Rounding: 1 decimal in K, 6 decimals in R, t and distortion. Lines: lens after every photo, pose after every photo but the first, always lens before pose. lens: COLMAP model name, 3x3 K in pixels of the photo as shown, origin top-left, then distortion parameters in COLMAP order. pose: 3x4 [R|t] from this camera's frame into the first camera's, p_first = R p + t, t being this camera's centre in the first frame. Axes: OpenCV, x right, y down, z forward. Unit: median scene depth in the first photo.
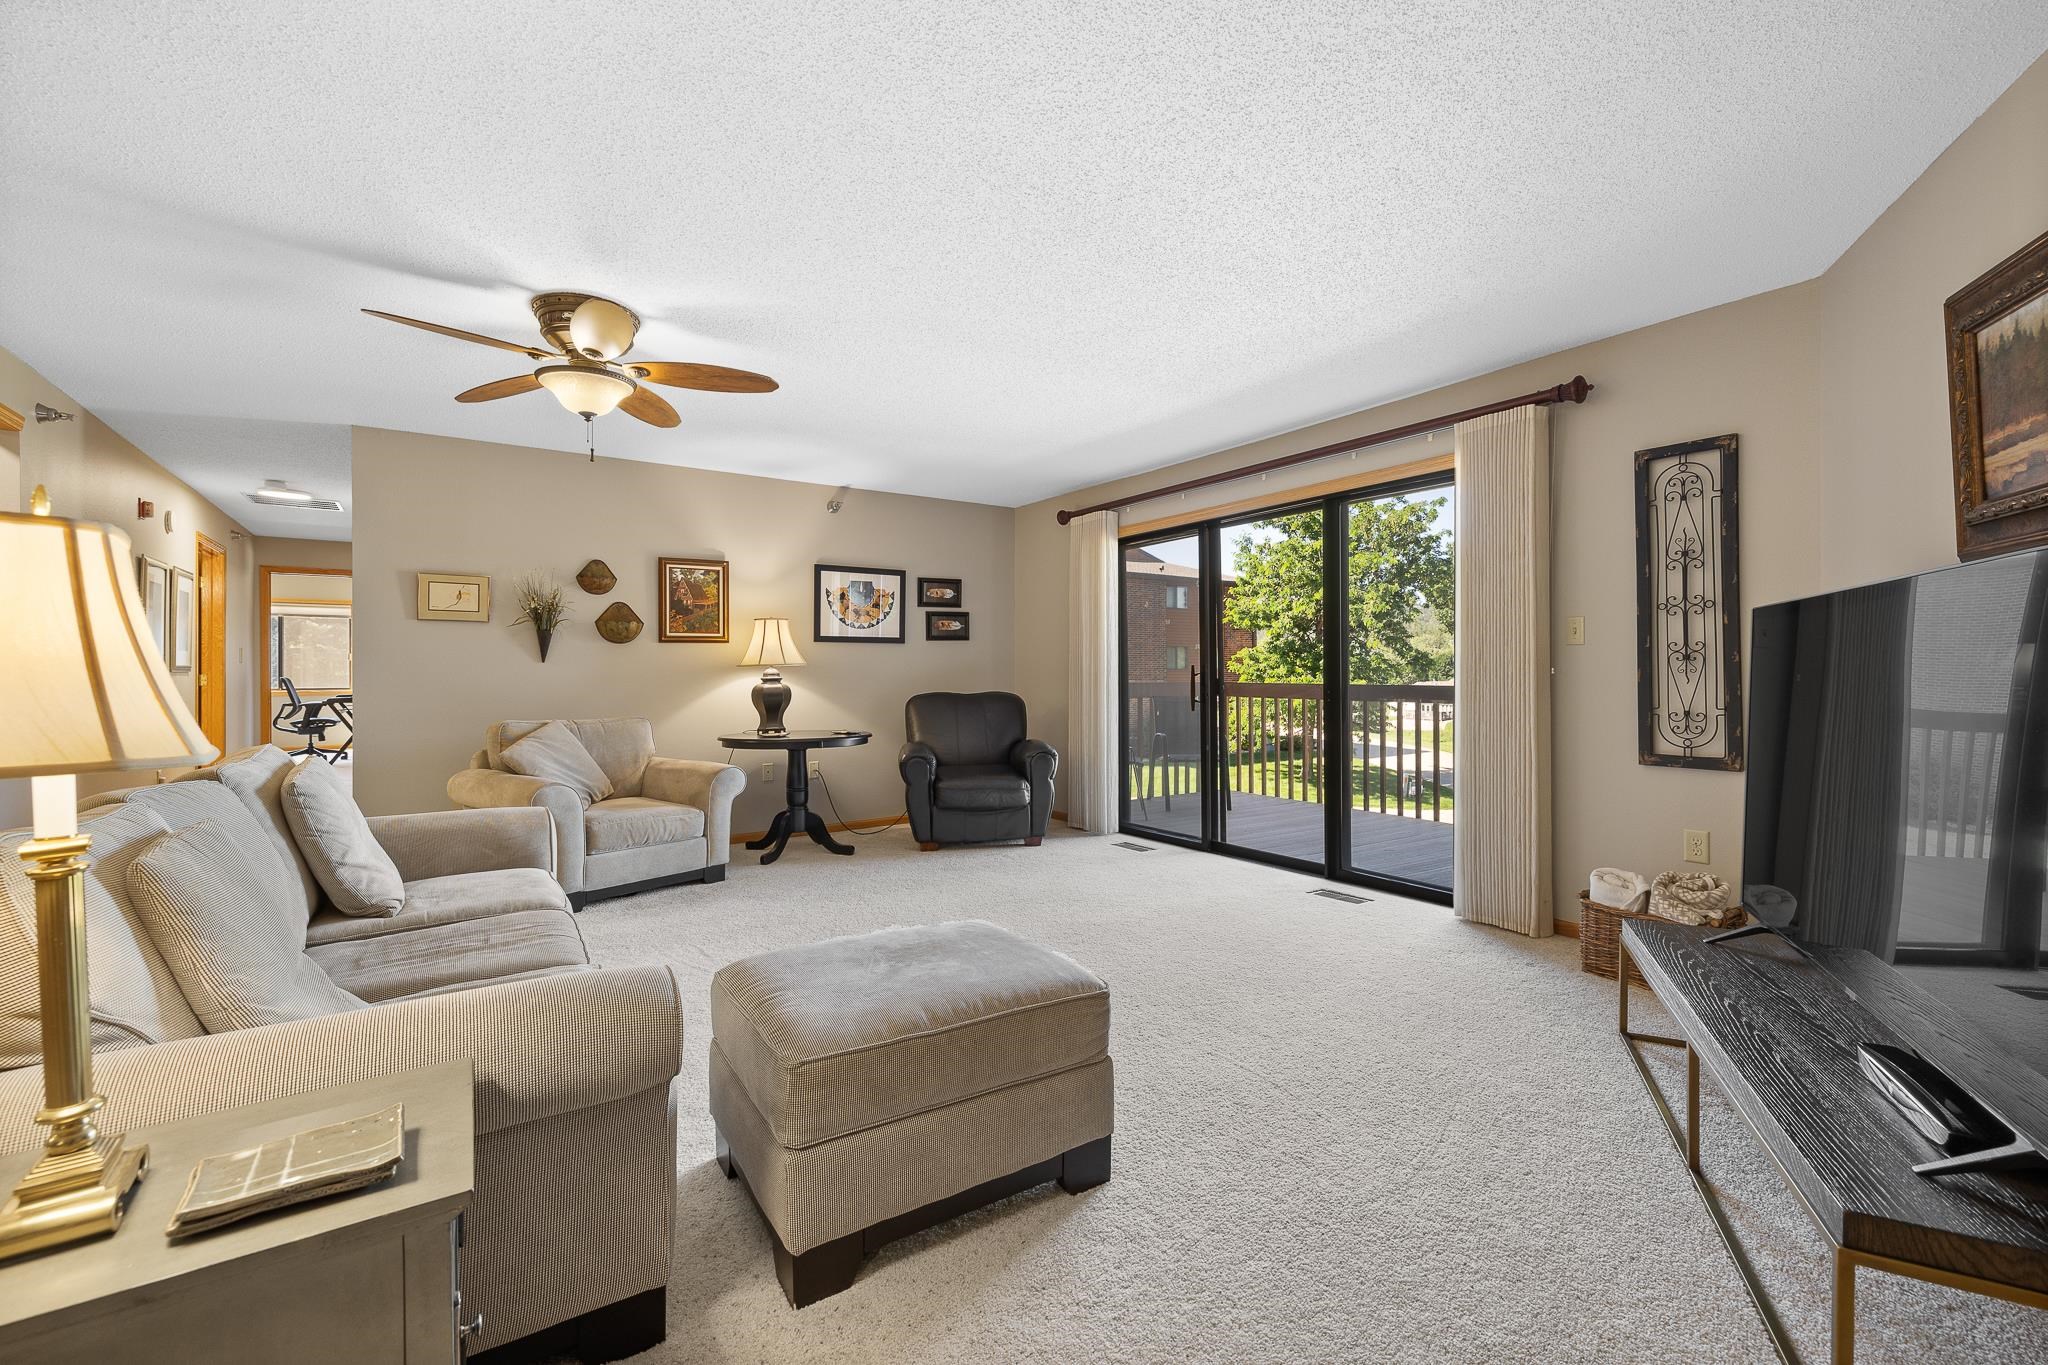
lens RADIAL K [[859.1, 0, 1028.0], [0, 859.1, 668.7], [0, 0, 1]] dist [0.000398, -0.000336]
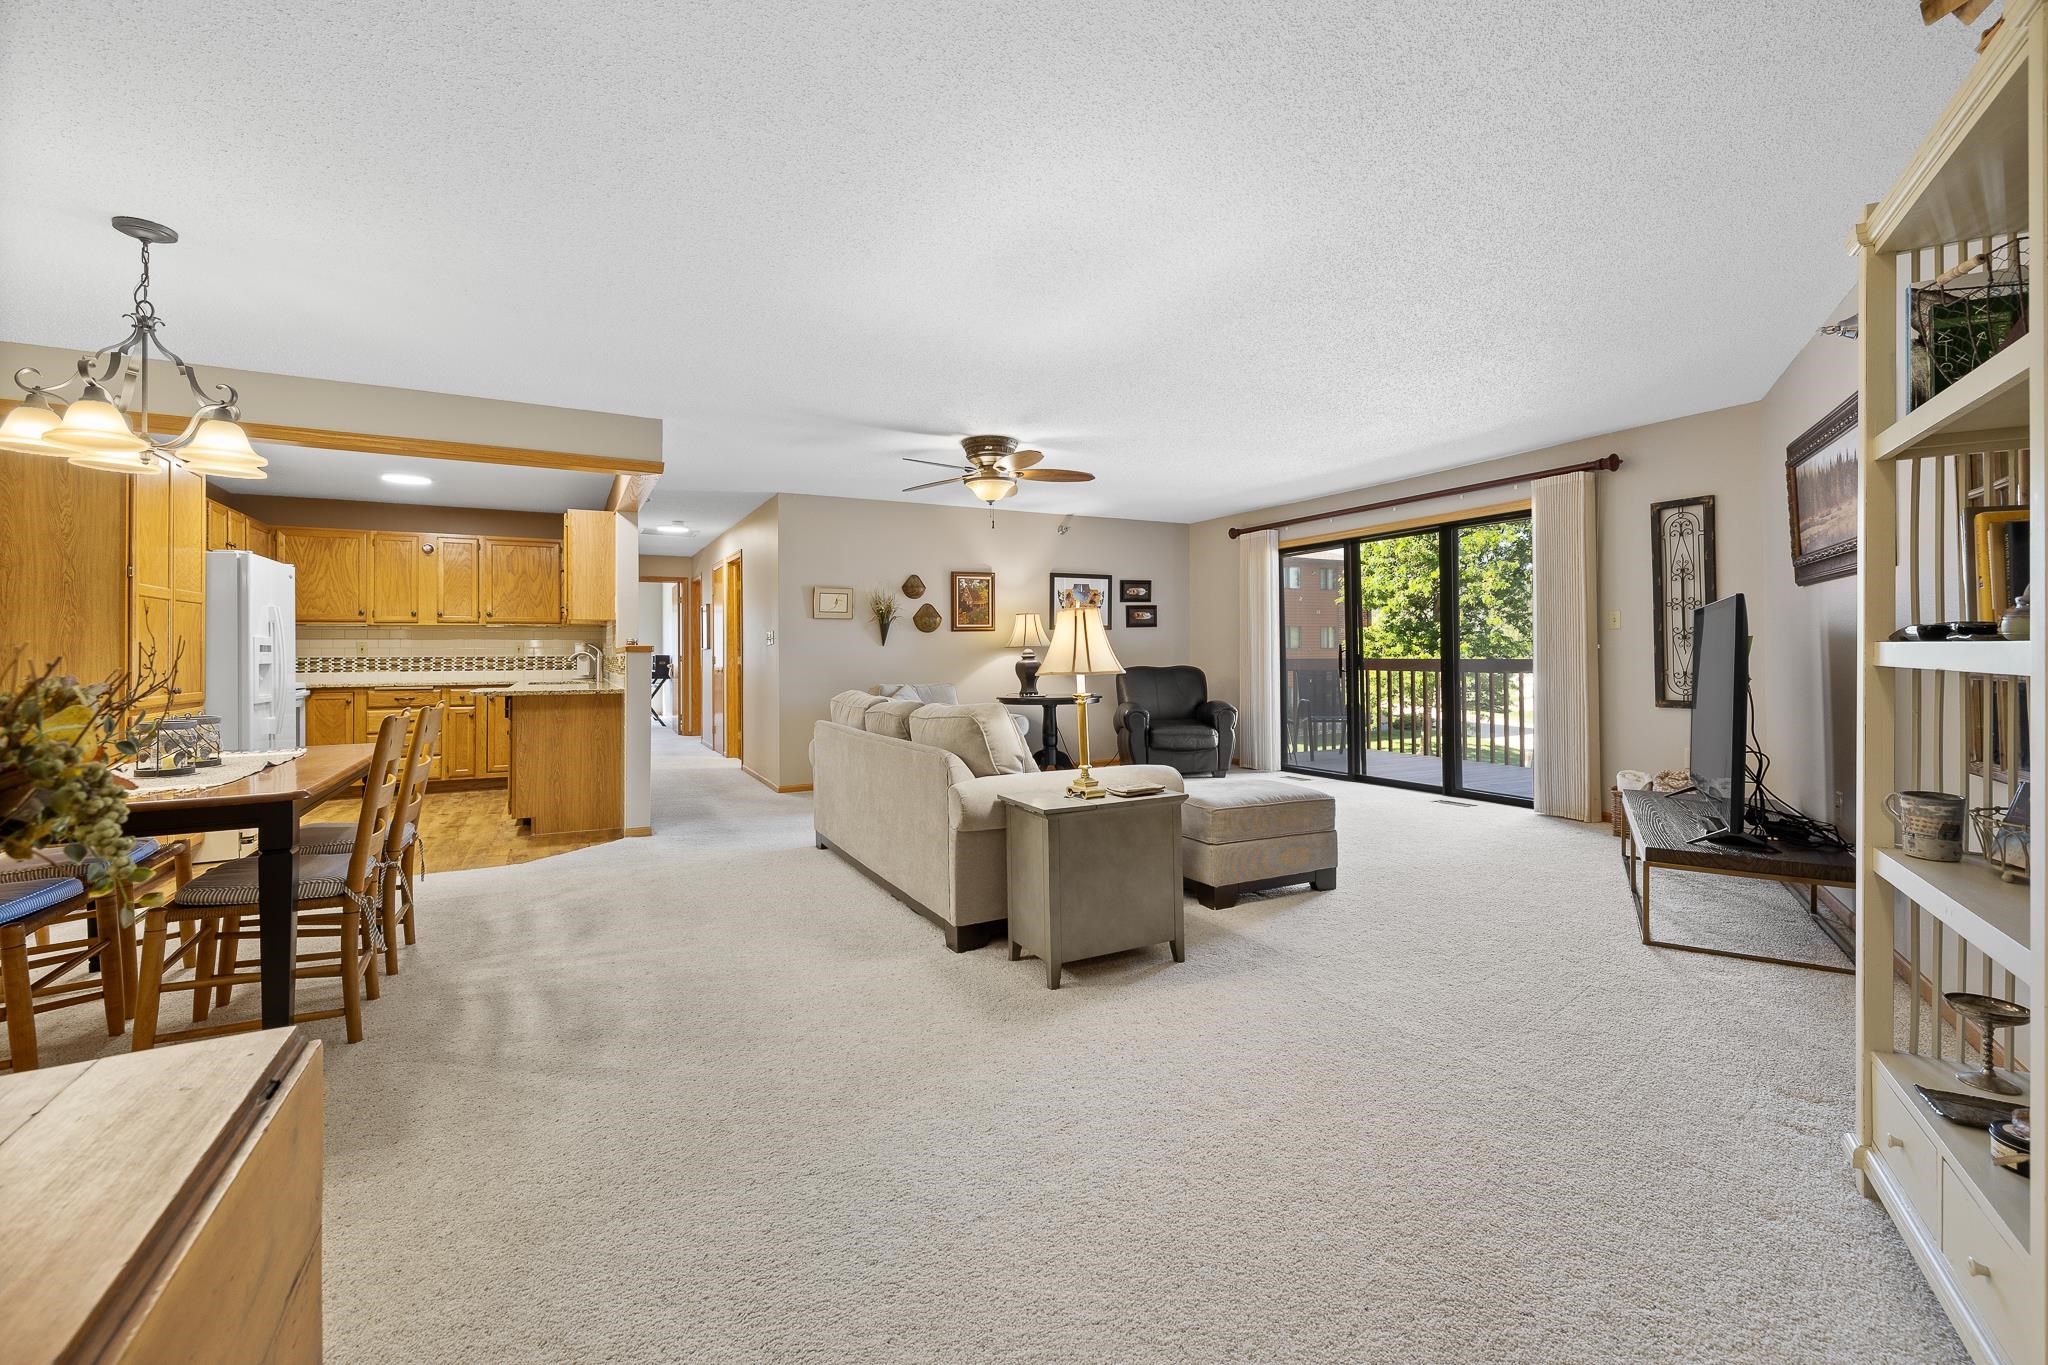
lens RADIAL K [[859.1, 0, 1031.8], [0, 859.1, 645.3], [0, 0, 1]] dist [0.000398, -0.000336]
pose [[0.993497, -0.007481, -0.113616, -0.133836], [0.006954, 0.999963, -0.005028, 0.000647], [0.113649, 0.004205, 0.993512, -0.394506]]
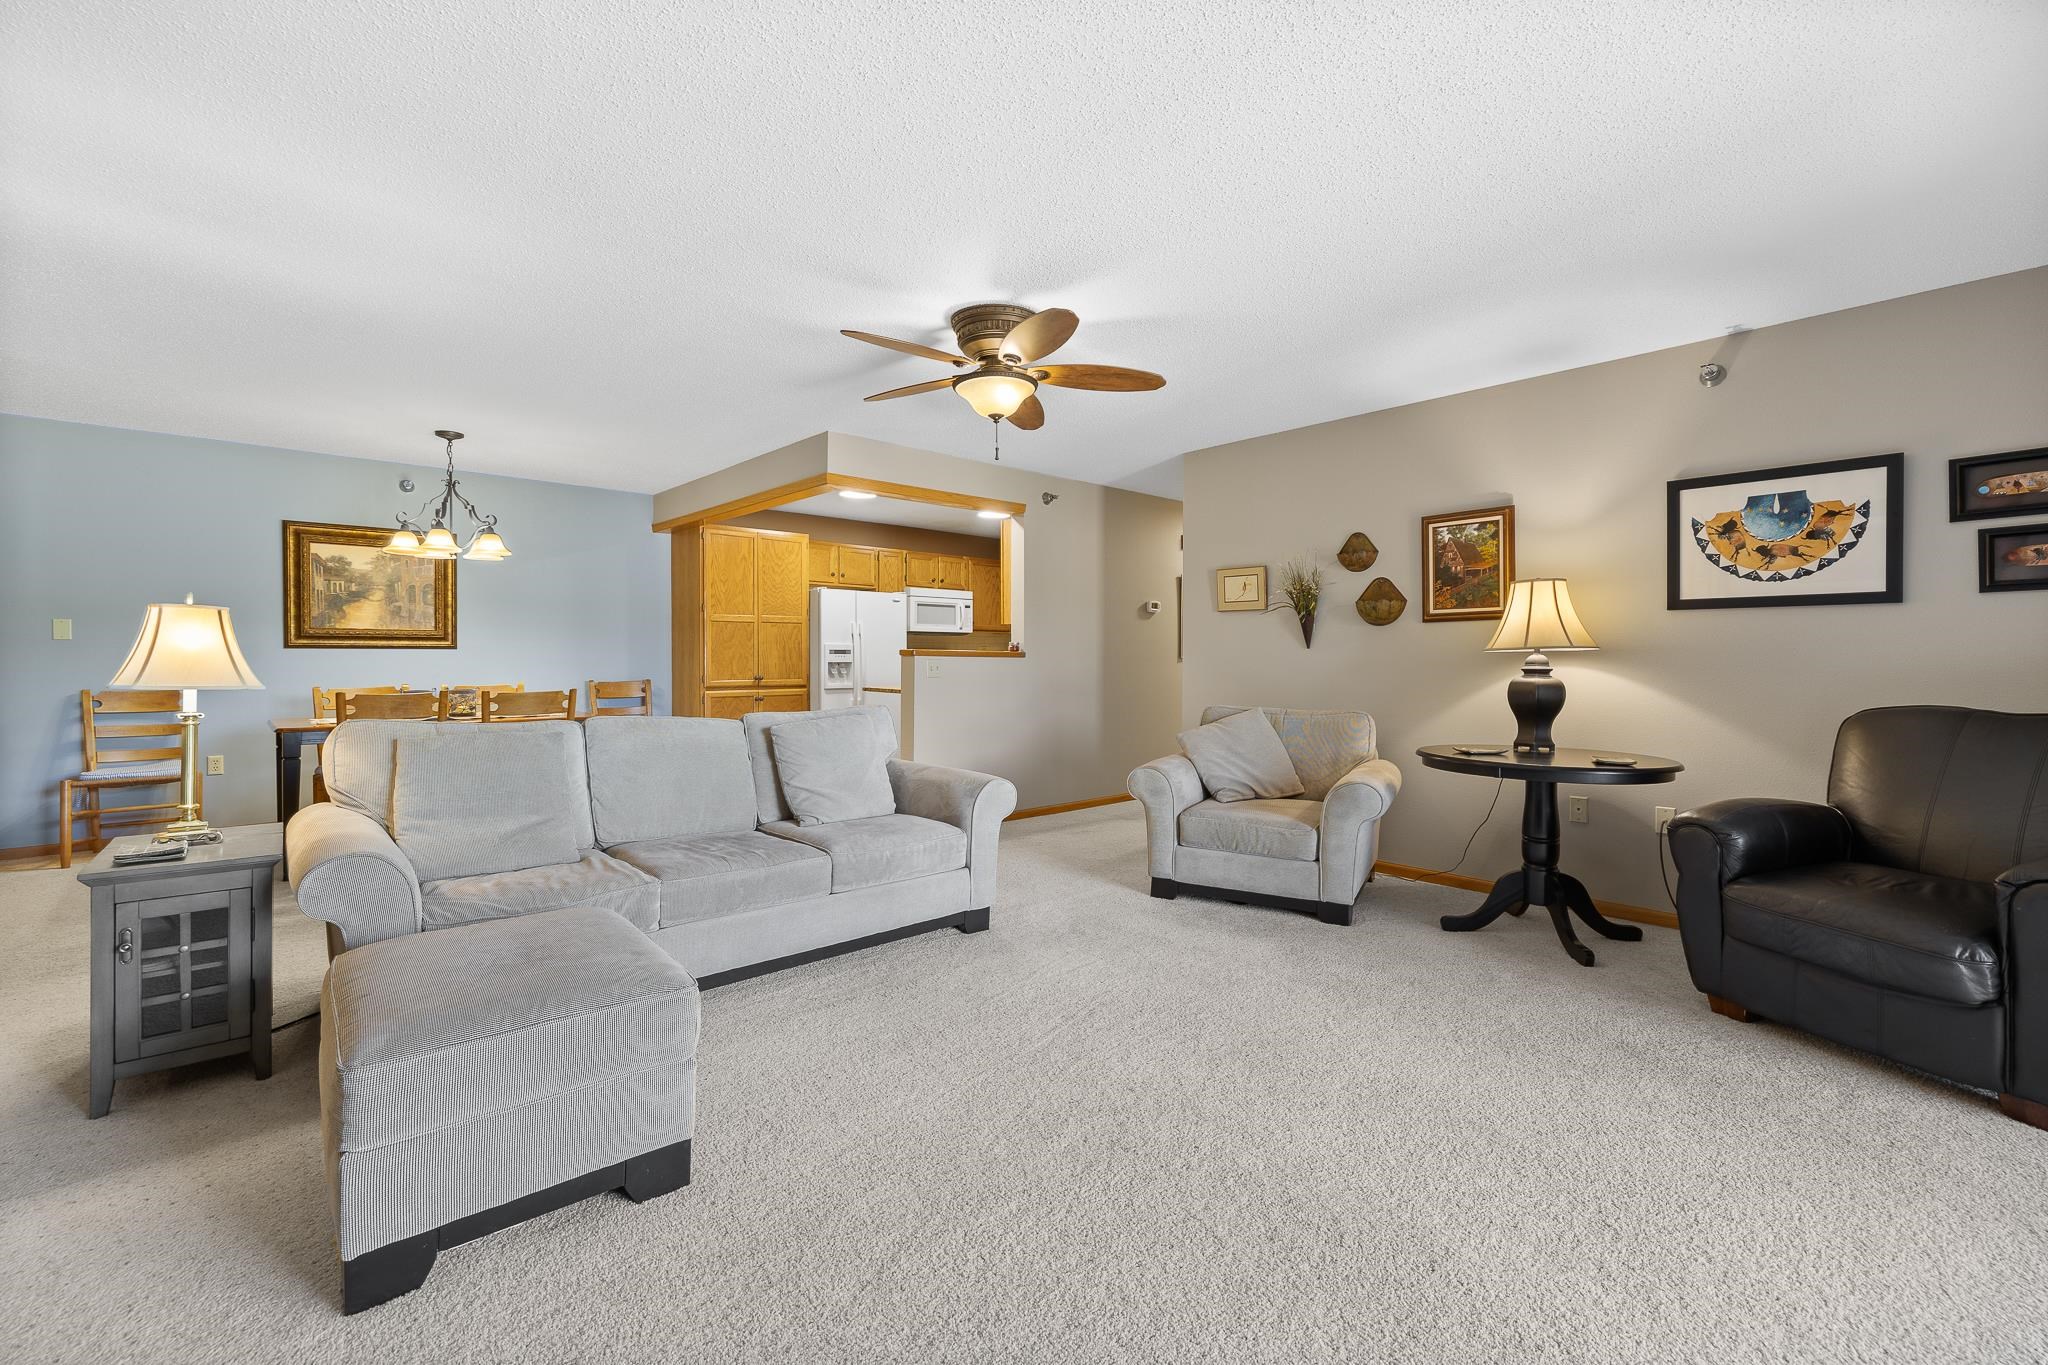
lens RADIAL K [[859.1, 0, 1023.1], [0, 859.1, 666.0], [0, 0, 1]] dist [0.000398, -0.000336]
pose [[0.134017, 0.011965, -0.990907, 0.318738], [0.000846, 0.999925, 0.012189, 0.000327], [0.990979, -0.002472, 0.133997, 0.509489]]
